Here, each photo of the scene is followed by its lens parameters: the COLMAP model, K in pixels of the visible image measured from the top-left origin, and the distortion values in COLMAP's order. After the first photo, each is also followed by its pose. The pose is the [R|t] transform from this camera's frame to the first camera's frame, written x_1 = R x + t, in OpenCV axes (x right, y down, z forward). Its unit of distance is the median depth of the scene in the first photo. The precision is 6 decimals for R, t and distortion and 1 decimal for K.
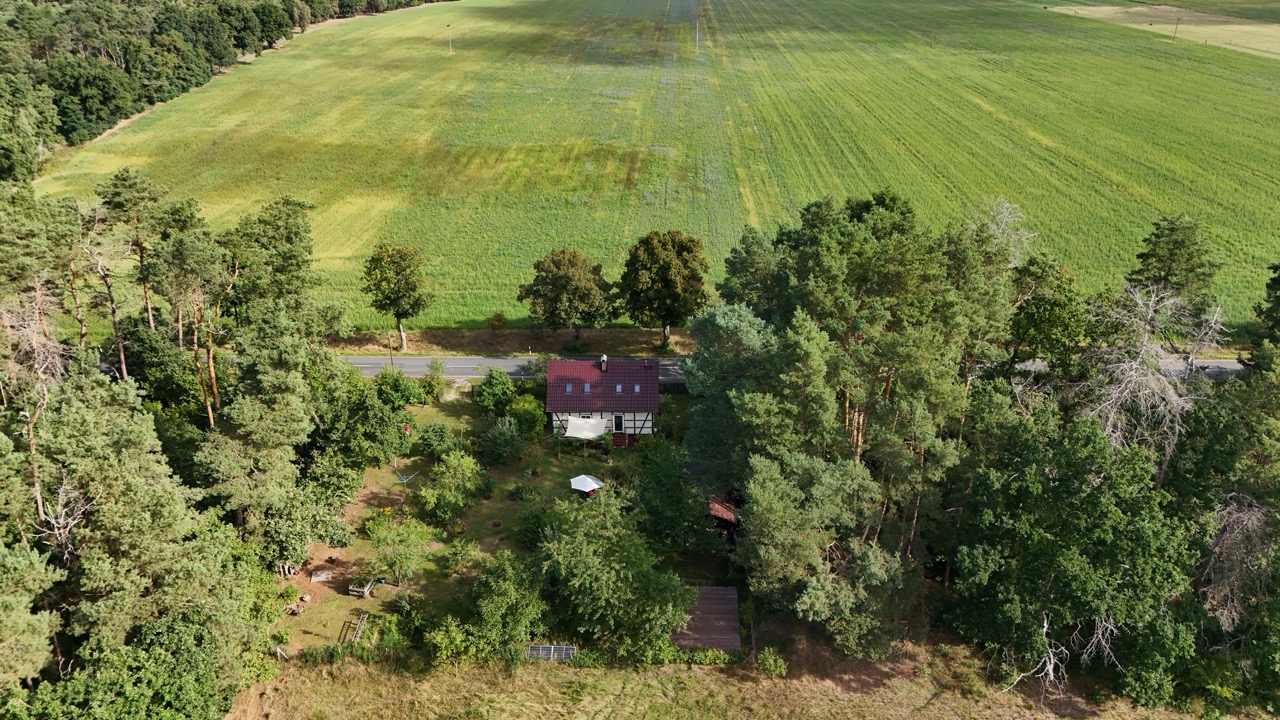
lens RADIAL K [[927.3, 0, 636.9], [0, 927.3, 363.2], [0, 0, 1]] dist [0.065806, -0.057352]
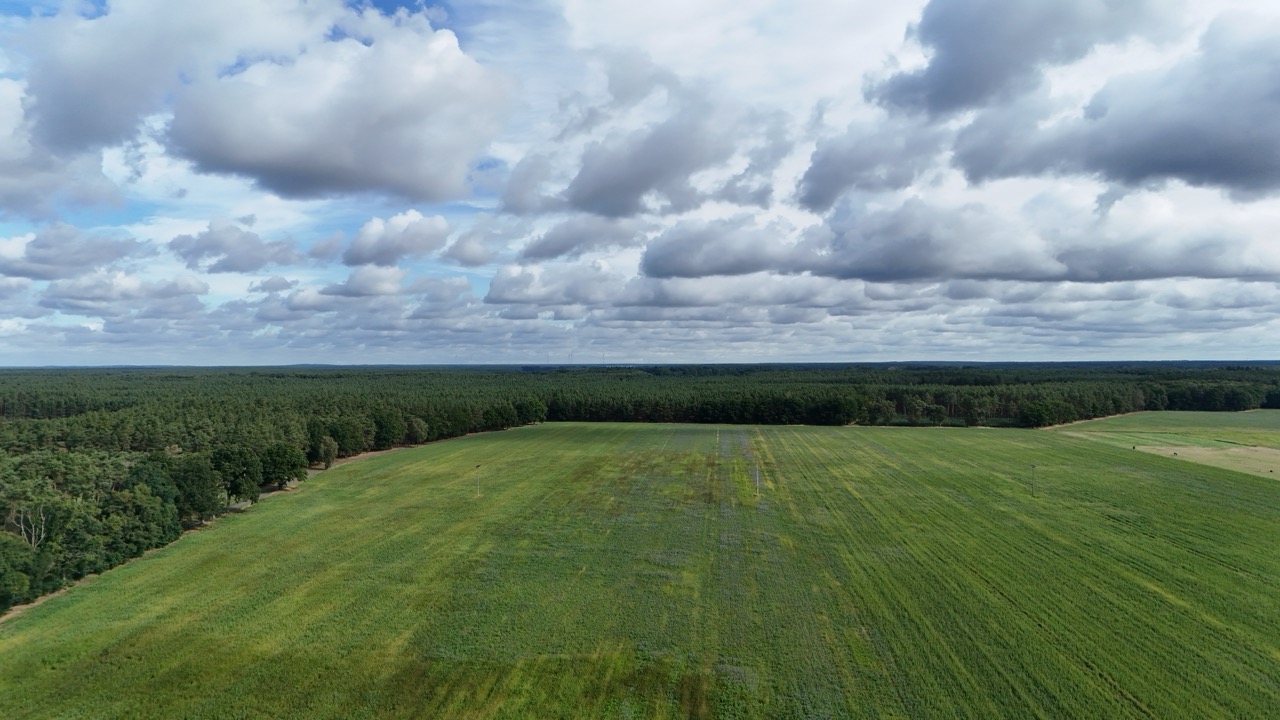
lens RADIAL K [[927.3, 0, 641.3], [0, 927.3, 358.4], [0, 0, 1]] dist [0.065806, -0.057352]
pose [[0.999081, 0.002570, -0.042782, -0.010376], [-0.020378, 0.906638, -0.421418, -0.113613], [0.037705, 0.421902, 0.905857, 0.215744]]
